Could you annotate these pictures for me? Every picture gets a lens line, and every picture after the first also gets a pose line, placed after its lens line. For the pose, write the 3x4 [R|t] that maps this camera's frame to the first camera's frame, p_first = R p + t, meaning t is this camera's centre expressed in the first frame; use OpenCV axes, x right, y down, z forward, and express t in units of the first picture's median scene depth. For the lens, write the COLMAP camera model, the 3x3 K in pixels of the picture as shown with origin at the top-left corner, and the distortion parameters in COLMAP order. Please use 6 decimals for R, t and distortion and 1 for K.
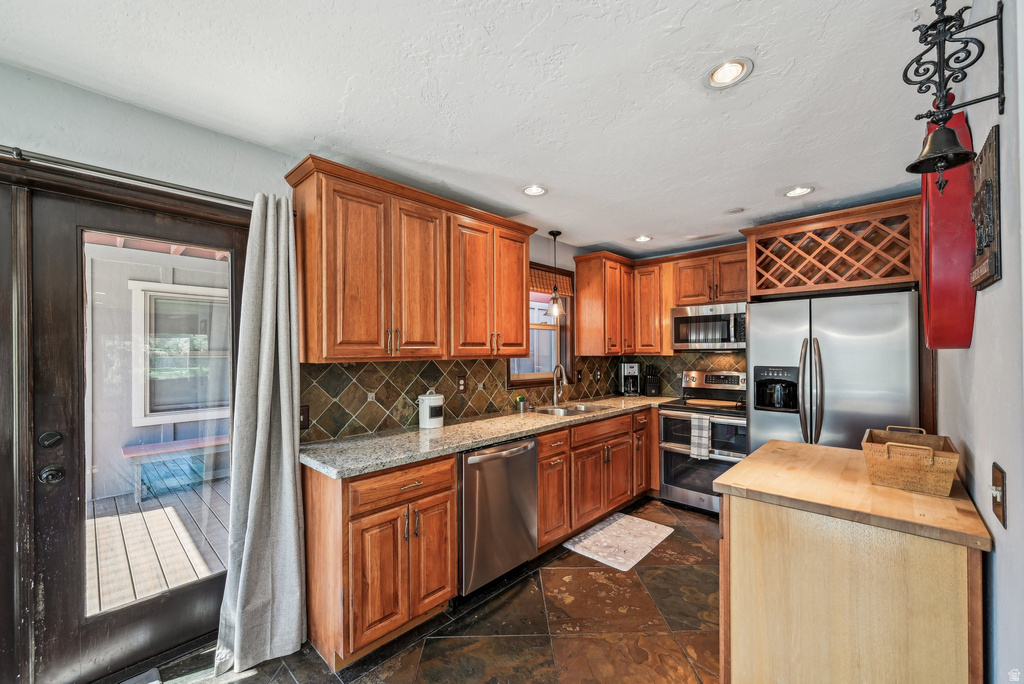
lens RADIAL K [[404.4, 0, 516.3], [0, 404.4, 350.2], [0, 0, 1]] dist [-0.001307, 0.000569]
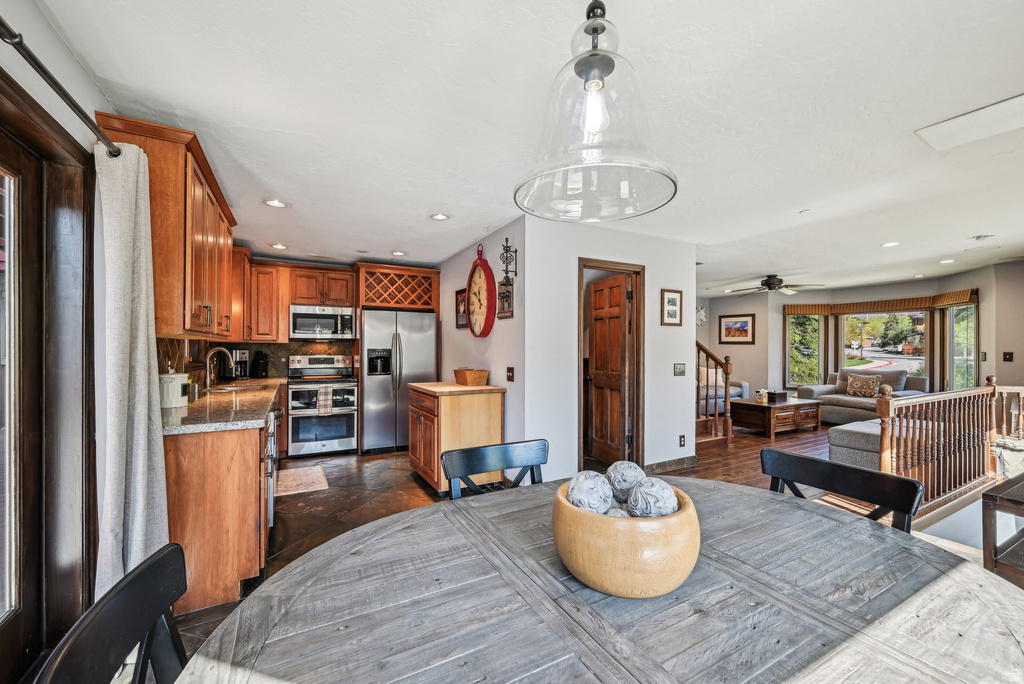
lens RADIAL K [[404.4, 0, 513.5], [0, 404.4, 347.7], [0, 0, 1]] dist [-0.001307, 0.000569]
pose [[0.311388, 0.010498, 0.950225, -0.885451], [-0.007356, 0.999936, -0.008637, 0.051062], [-0.950255, -0.004300, 0.311445, -0.076728]]
